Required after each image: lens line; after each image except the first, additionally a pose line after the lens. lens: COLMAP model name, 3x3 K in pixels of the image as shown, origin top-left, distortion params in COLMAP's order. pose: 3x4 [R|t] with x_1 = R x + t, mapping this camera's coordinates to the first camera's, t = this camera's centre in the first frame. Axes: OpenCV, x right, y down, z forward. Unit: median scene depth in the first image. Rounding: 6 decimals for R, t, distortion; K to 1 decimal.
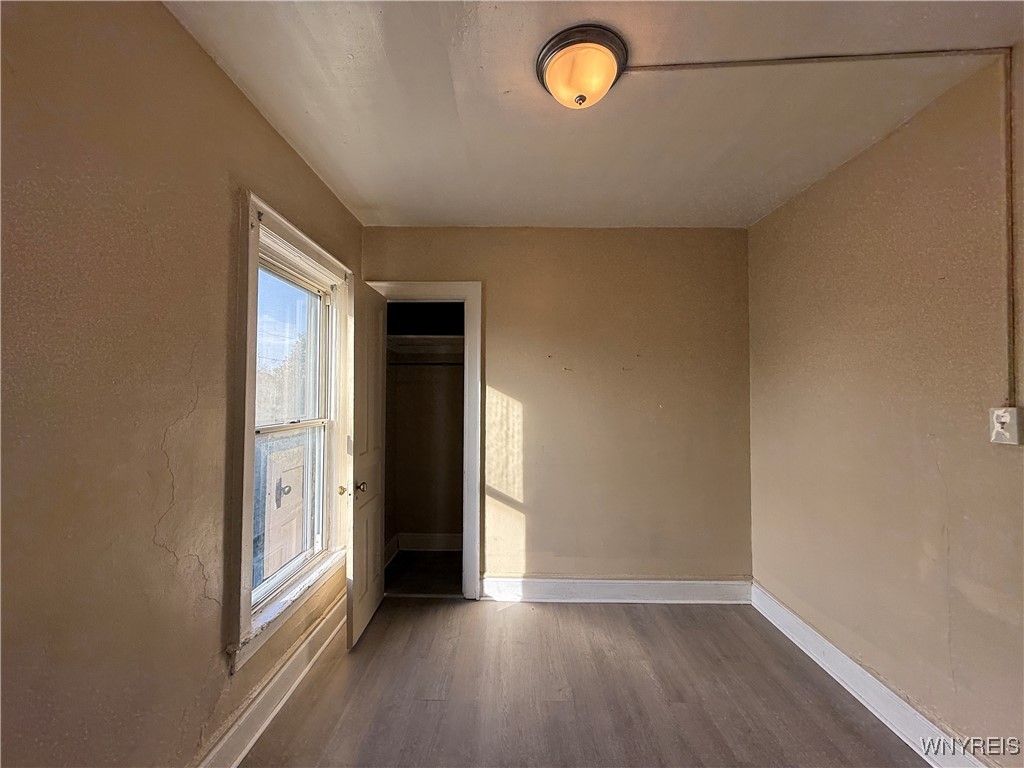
lens RADIAL K [[409.0, 0, 509.4], [0, 409.0, 387.4], [0, 0, 1]] dist [-0.002178, 0.001535]
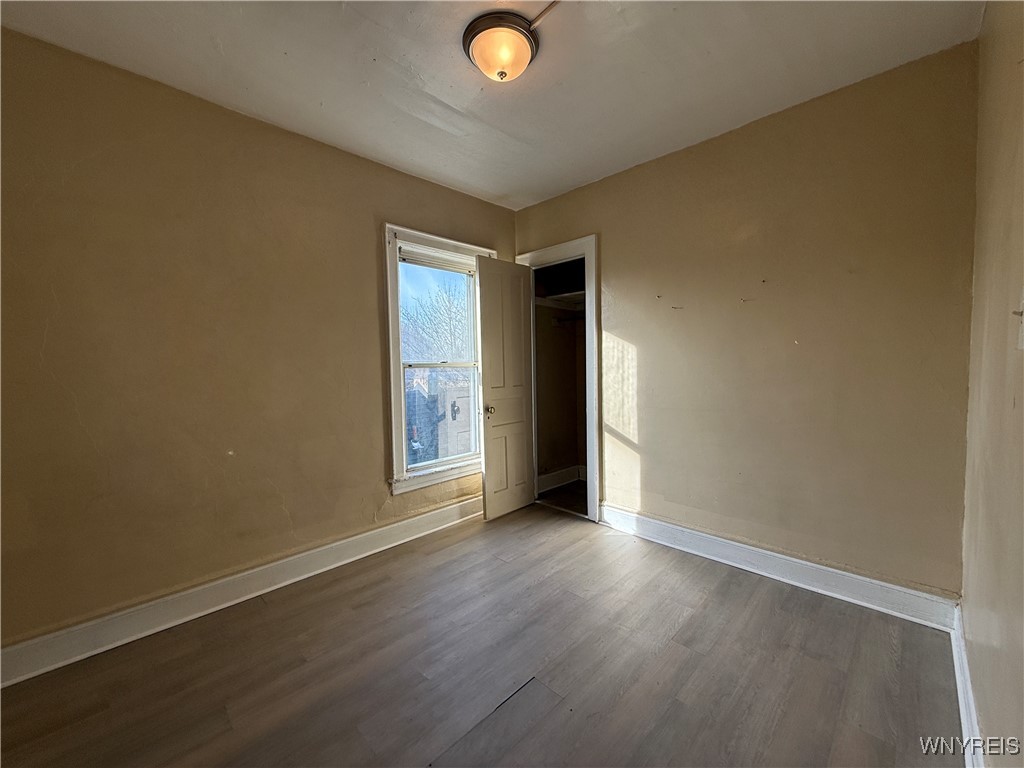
lens RADIAL K [[409.0, 0, 508.8], [0, 409.0, 385.4], [0, 0, 1]] dist [-0.002178, 0.001535]
pose [[0.713476, 0.020681, -0.700374, 0.520081], [0.033785, 0.997386, 0.063868, 0.059849], [0.699865, -0.069230, 0.710913, 0.051343]]
